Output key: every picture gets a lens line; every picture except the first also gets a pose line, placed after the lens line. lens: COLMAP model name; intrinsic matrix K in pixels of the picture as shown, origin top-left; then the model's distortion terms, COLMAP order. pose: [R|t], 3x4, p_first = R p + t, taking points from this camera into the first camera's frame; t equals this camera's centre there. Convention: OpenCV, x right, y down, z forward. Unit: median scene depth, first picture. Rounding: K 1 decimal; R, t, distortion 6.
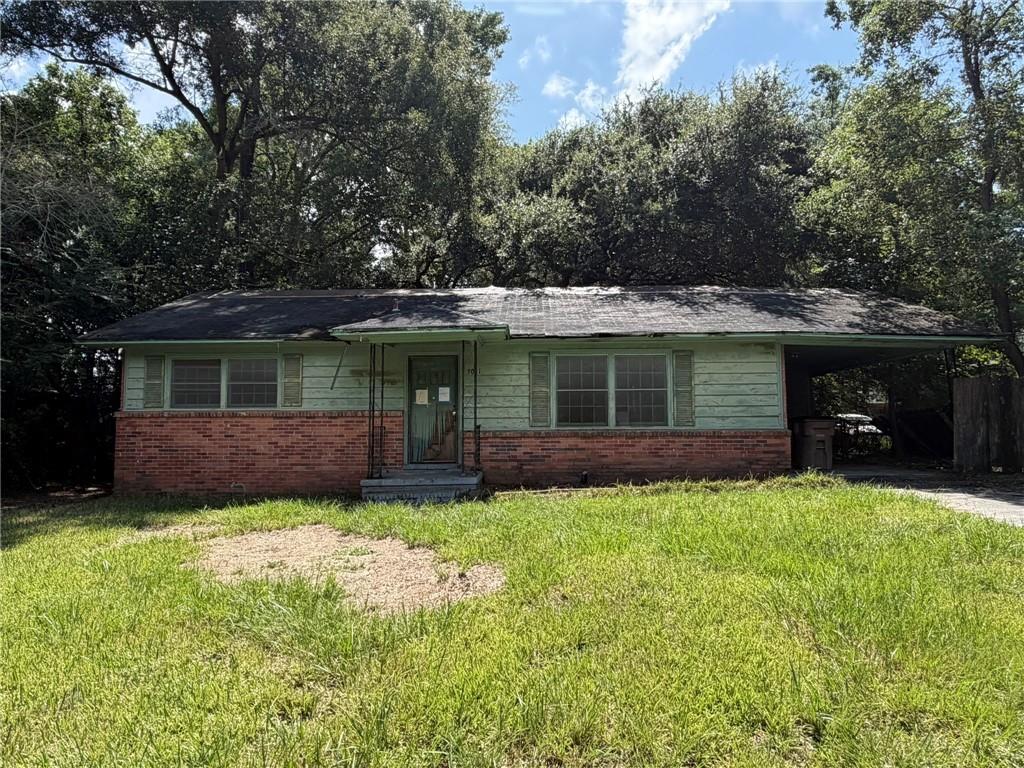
lens RADIAL K [[636.1, 0, 513.4], [0, 636.1, 384.9], [0, 0, 1]] dist [0.000127, -0.000521]
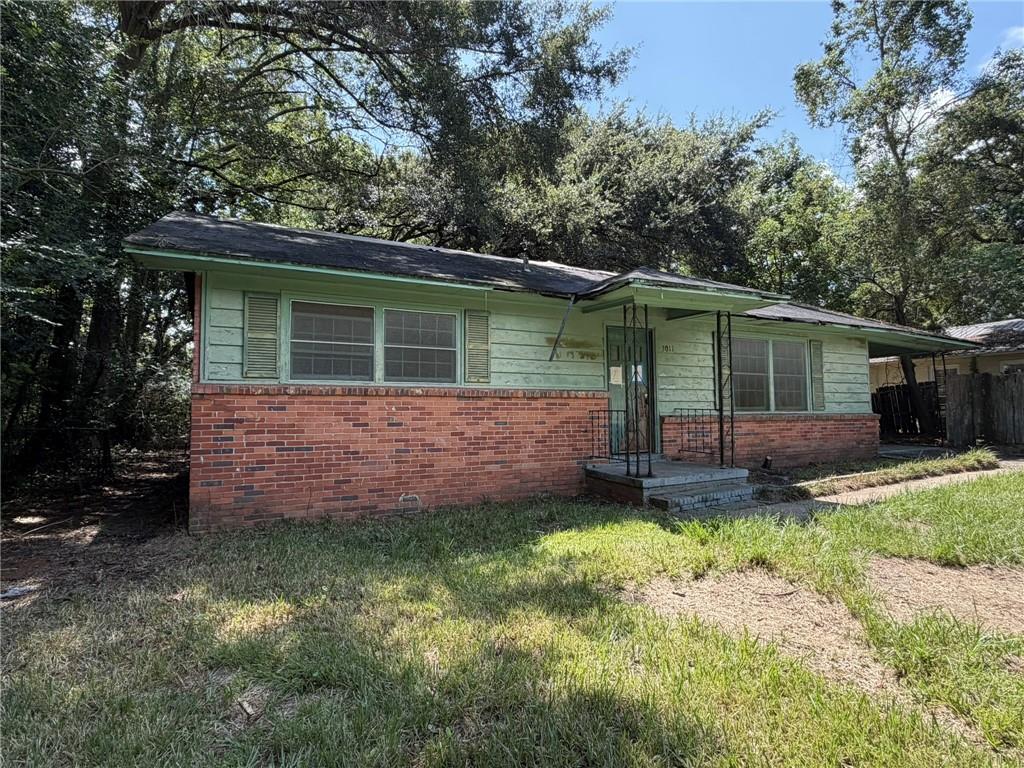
lens RADIAL K [[531.1, 0, 511.8], [0, 531.1, 383.1], [0, 0, 1]] dist [0.001891, -0.000241]
pose [[0.875976, 0.026400, 0.481631, -0.610798], [-0.031202, 0.999511, 0.001962, 0.032590], [-0.481344, -0.016746, 0.876372, 0.458096]]
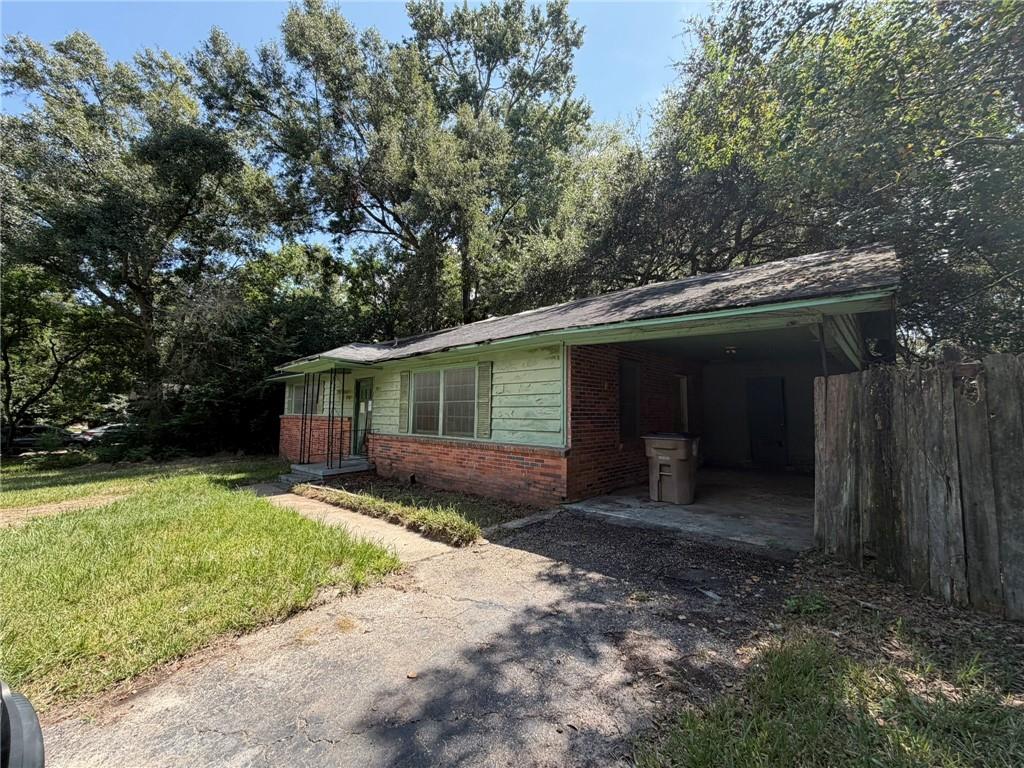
lens RADIAL K [[408.1, 0, 510.3], [0, 408.1, 384.0], [0, 0, 1]] dist [0.000337, 0.000025]
pose [[0.750610, -0.035820, -0.659773, 0.712447], [0.035005, 0.999283, -0.014428, -0.008590], [0.659817, -0.012265, 0.751326, 0.545492]]
